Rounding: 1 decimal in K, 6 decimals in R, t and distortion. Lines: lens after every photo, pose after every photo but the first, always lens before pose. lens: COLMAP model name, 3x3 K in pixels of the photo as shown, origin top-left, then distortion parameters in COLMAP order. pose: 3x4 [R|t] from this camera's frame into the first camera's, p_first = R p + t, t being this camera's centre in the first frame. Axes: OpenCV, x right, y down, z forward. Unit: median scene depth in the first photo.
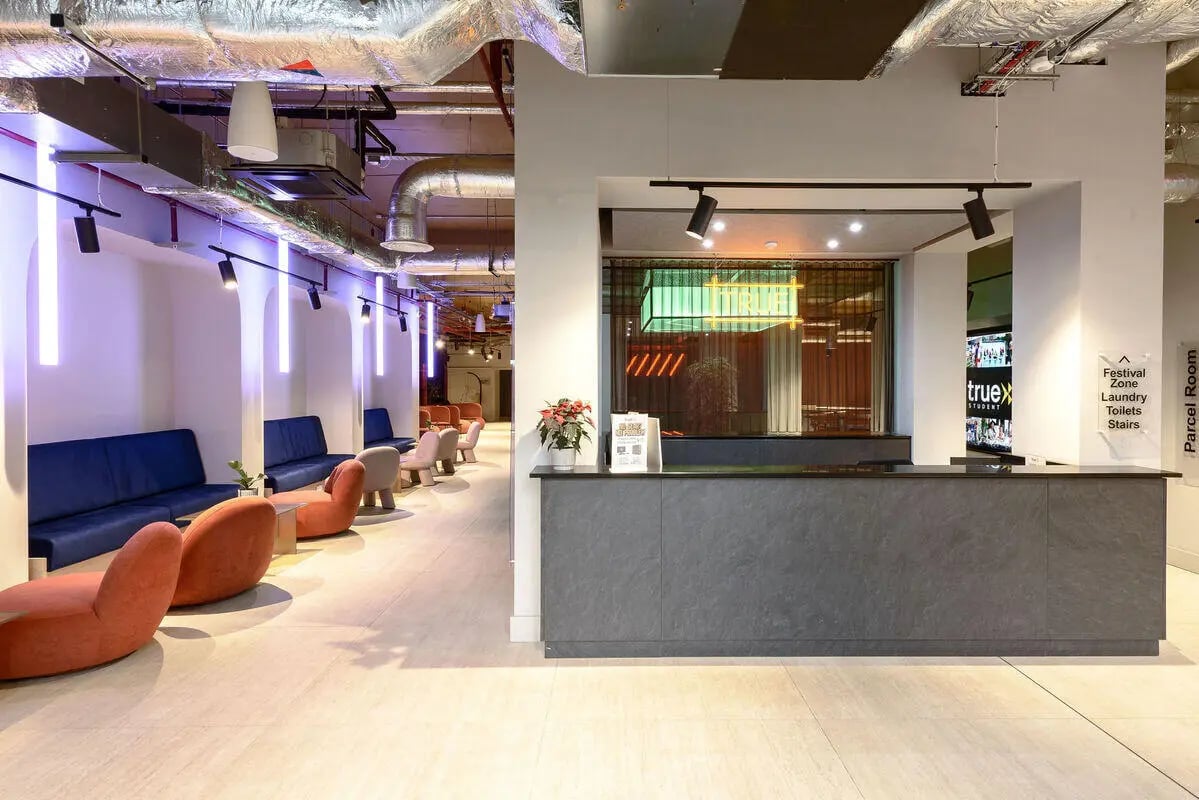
lens RADIAL K [[684.8, 0, 600.6], [0, 684.8, 392.3], [0, 0, 1]] dist [0.013418, 0.001085]
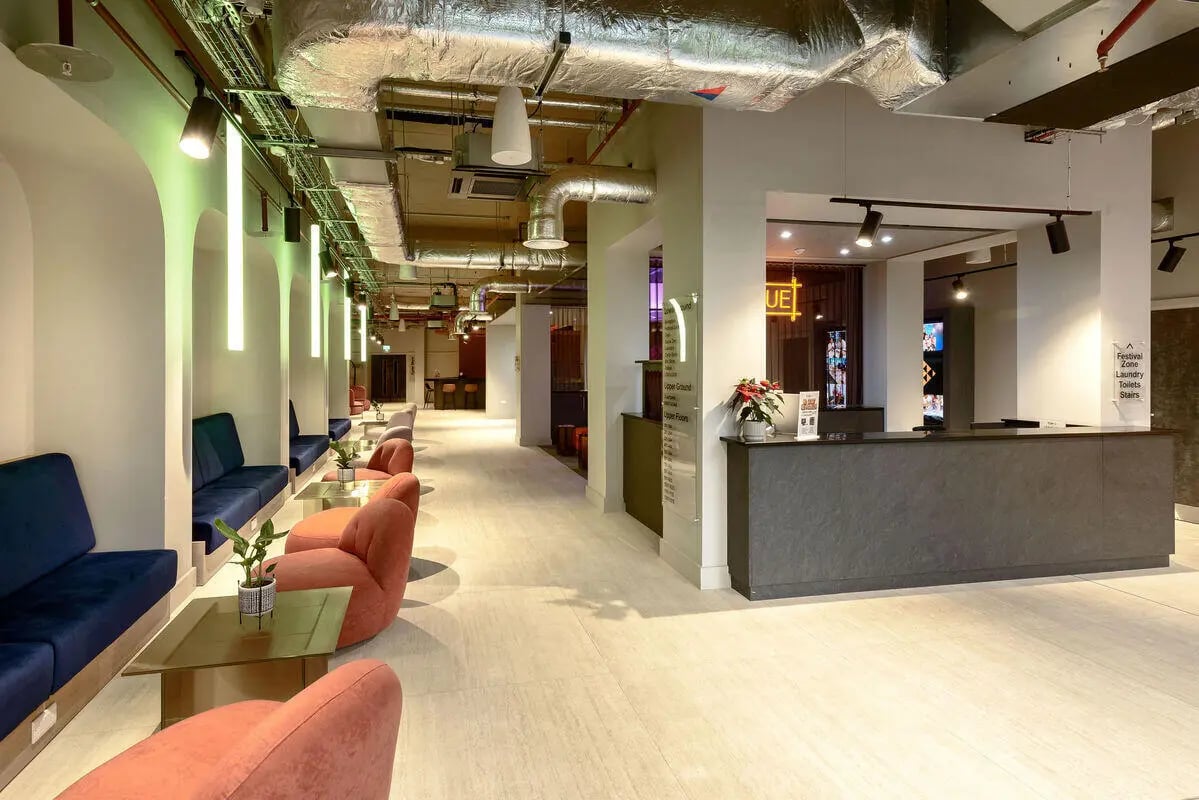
lens RADIAL K [[615.4, 0, 527.0], [0, 615.4, 368.1], [0, 0, 1]] dist [0.014803, -0.002279]
pose [[0.983577, -0.004889, 0.180421, -0.604506], [0.006940, 0.999918, -0.010740, -0.000308], [-0.180353, 0.011816, 0.983531, 0.028339]]
